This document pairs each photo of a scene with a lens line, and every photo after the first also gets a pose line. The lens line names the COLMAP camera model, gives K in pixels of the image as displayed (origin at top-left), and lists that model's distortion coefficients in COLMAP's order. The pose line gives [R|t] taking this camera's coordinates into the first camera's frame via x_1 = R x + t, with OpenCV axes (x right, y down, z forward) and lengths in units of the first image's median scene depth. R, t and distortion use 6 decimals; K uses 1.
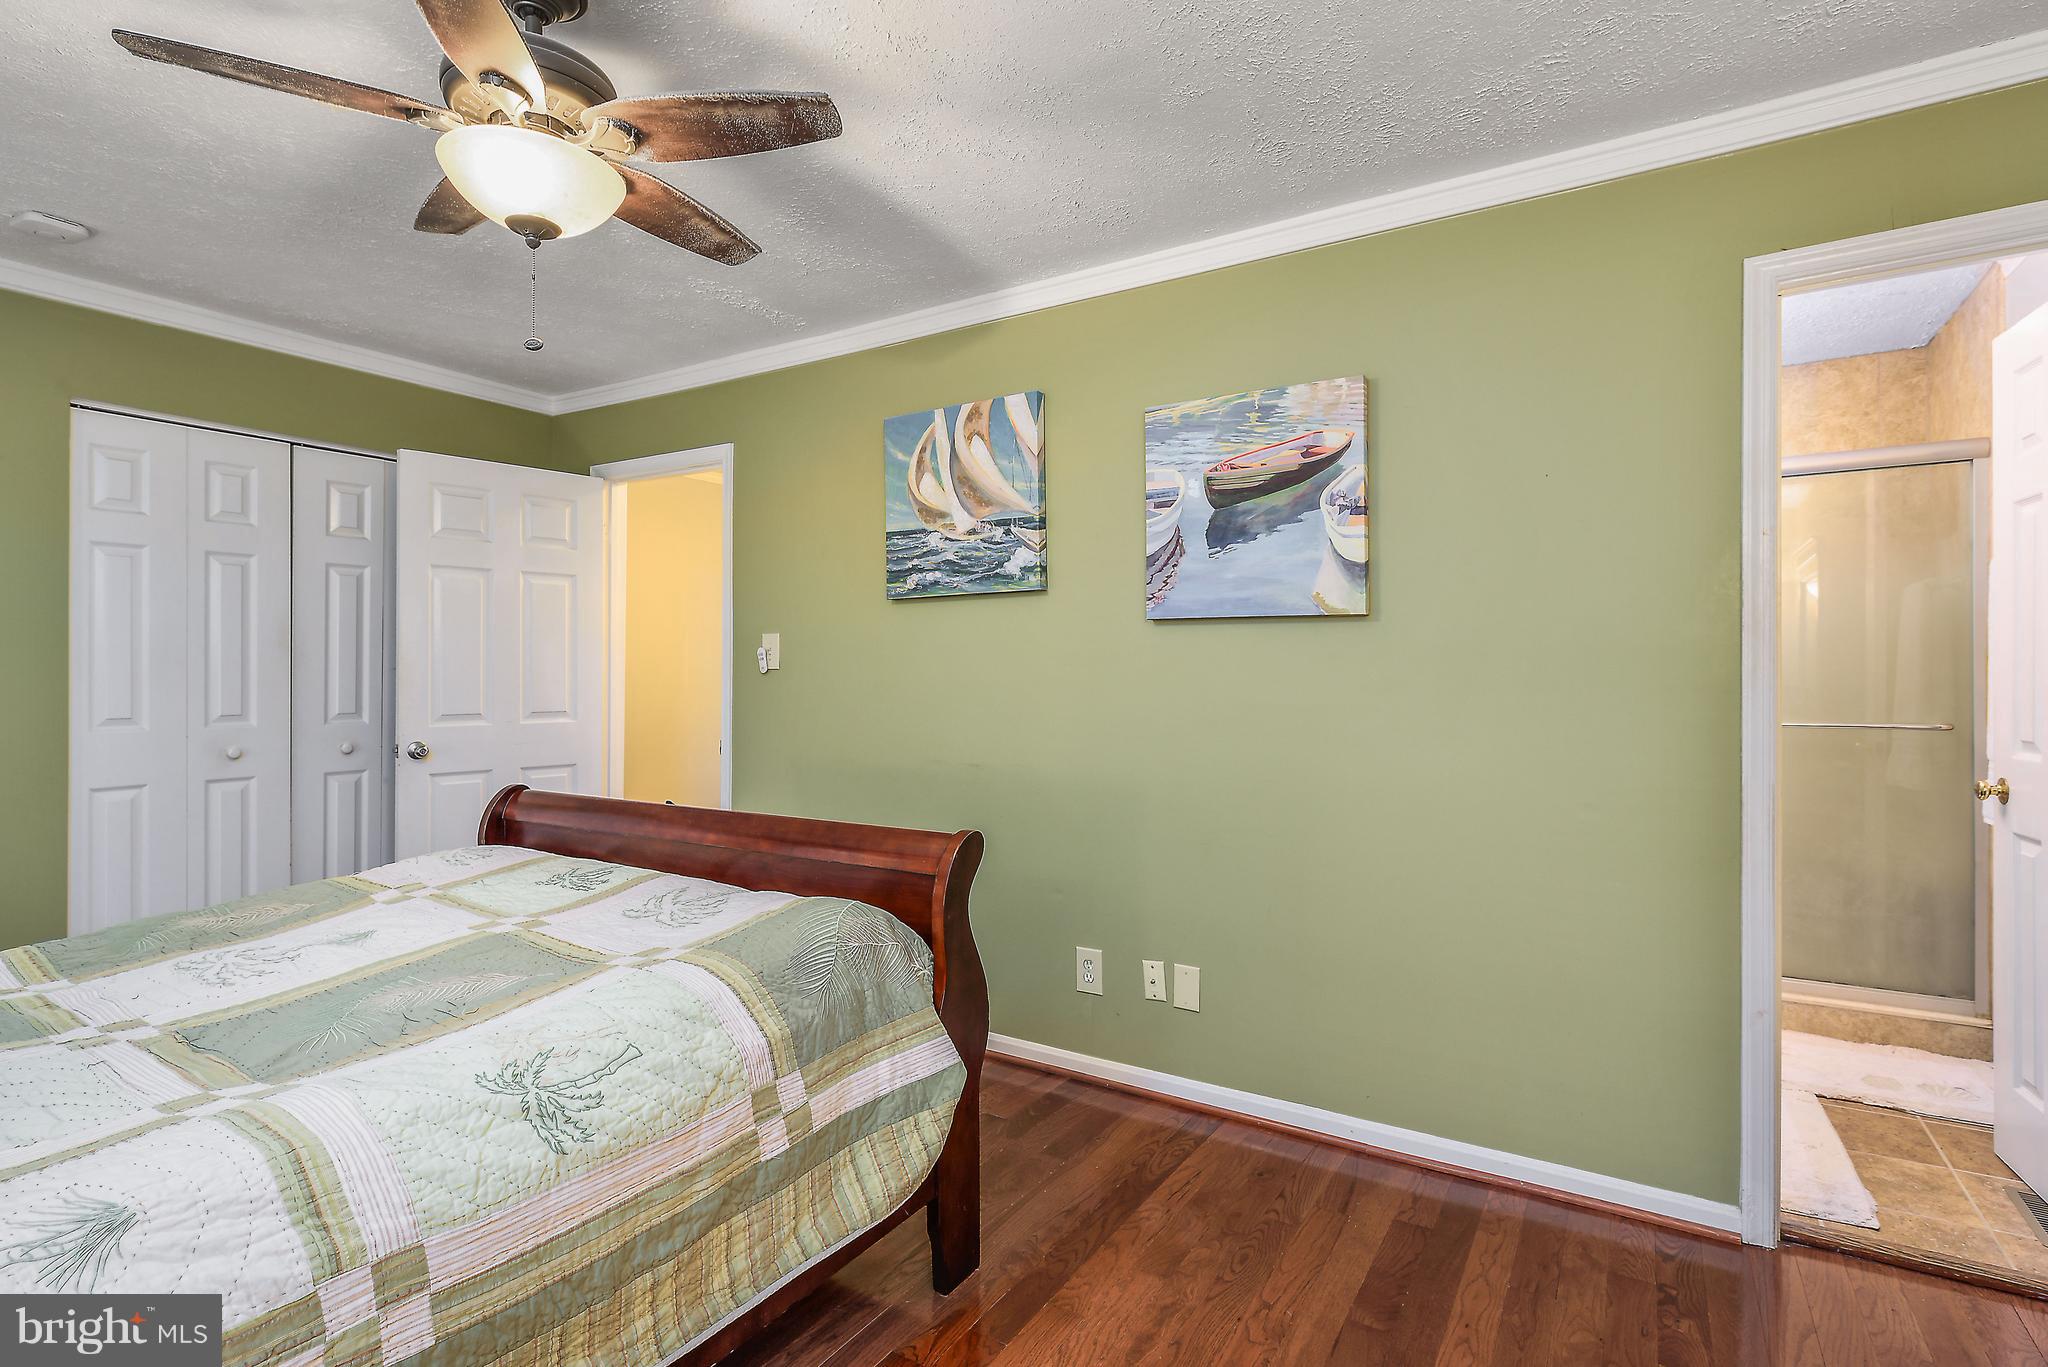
lens RADIAL K [[971.0, 0, 1033.4], [0, 971.0, 680.9], [0, 0, 1]] dist [-0.000882, -0.000699]
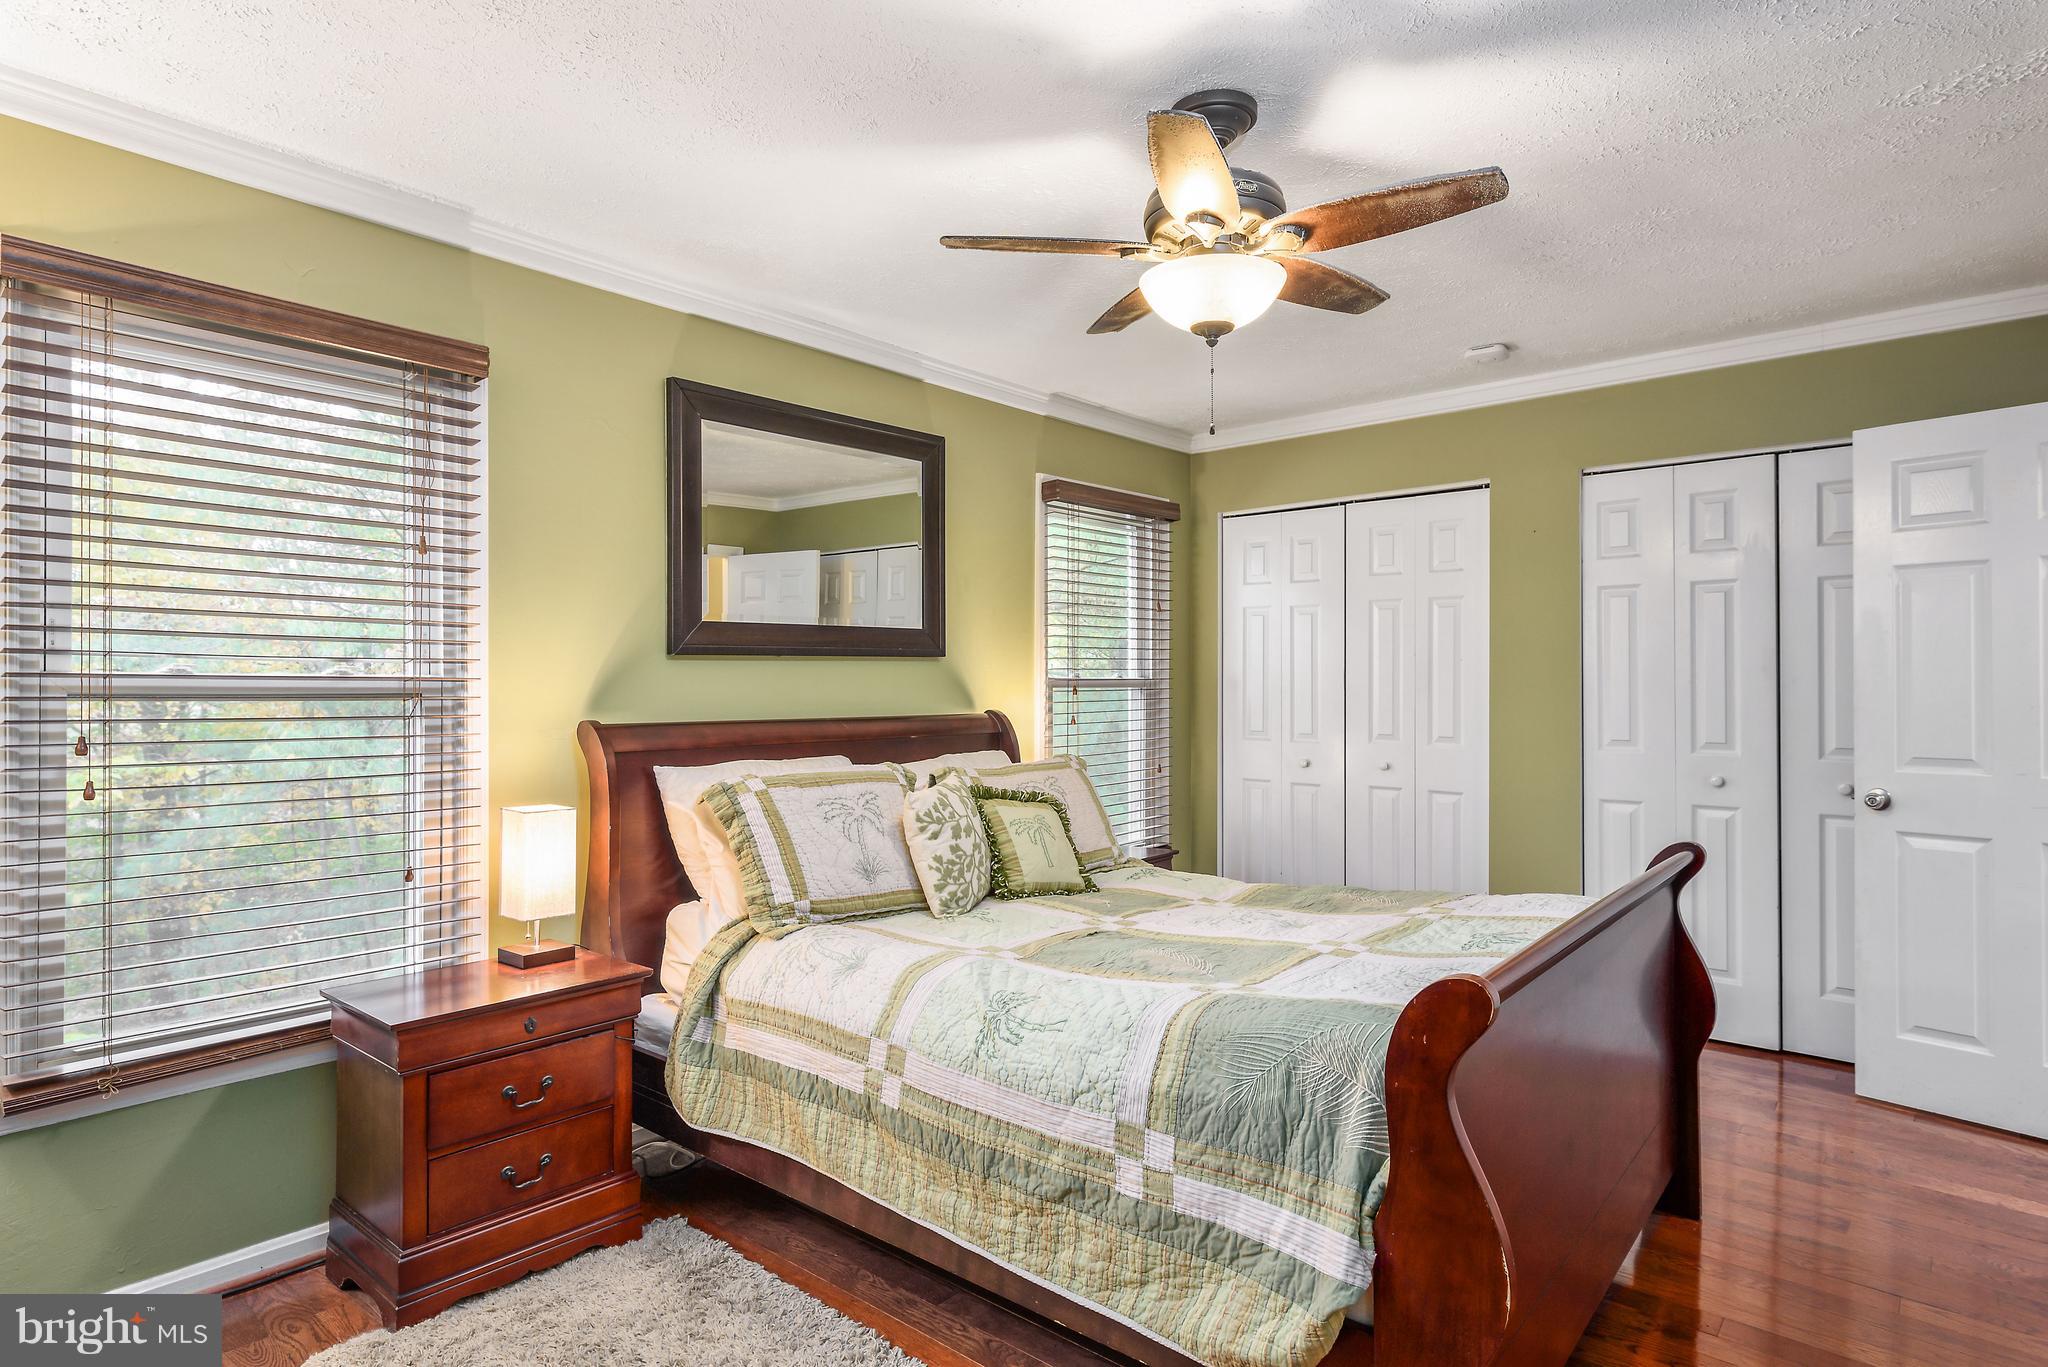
lens RADIAL K [[1131.2, 0, 1059.5], [0, 1131.2, 677.3], [0, 0, 1]] dist [0.005921, -0.002334]
pose [[-0.139088, -0.004238, -0.990271, 0.867466], [-0.007225, 0.999969, -0.003264, -0.047778], [0.990254, 0.006701, -0.139114, 1.023199]]
